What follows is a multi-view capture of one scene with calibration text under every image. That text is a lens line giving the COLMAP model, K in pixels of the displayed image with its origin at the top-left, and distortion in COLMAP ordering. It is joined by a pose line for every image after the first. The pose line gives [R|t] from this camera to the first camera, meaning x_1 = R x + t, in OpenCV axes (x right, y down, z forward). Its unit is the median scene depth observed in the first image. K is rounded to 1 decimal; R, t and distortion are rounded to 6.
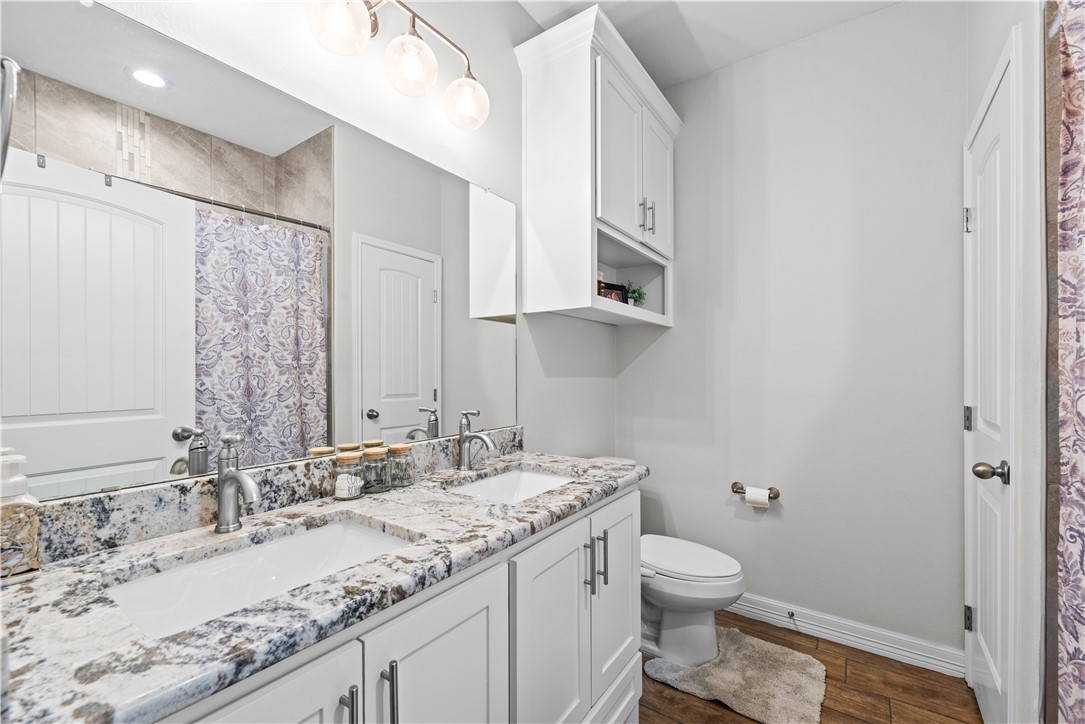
lens RADIAL K [[455.9, 0, 548.0], [0, 455.9, 366.0], [0, 0, 1]] dist [0.004410, -0.001293]
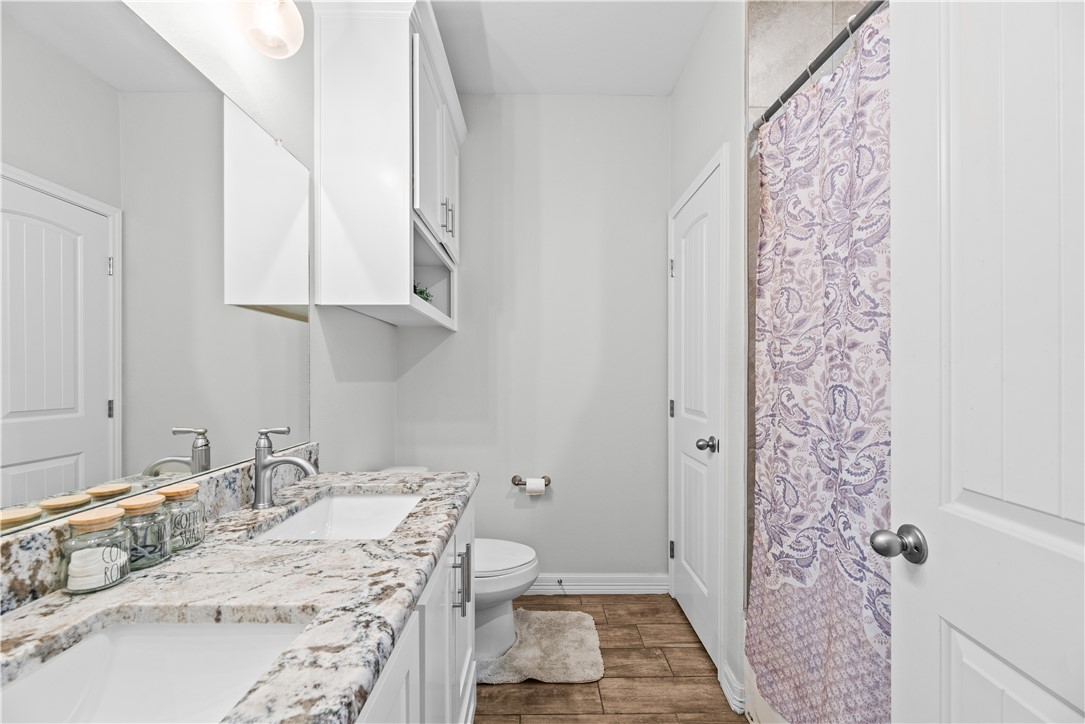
lens RADIAL K [[444.4, 0, 544.7], [0, 444.4, 370.3], [0, 0, 1]] dist [0.004828, -0.001639]
pose [[0.809985, 0.005703, 0.586422, -0.238667], [-0.008237, 0.999965, 0.001652, -0.002768], [-0.586392, -0.006168, 0.810004, 0.136595]]
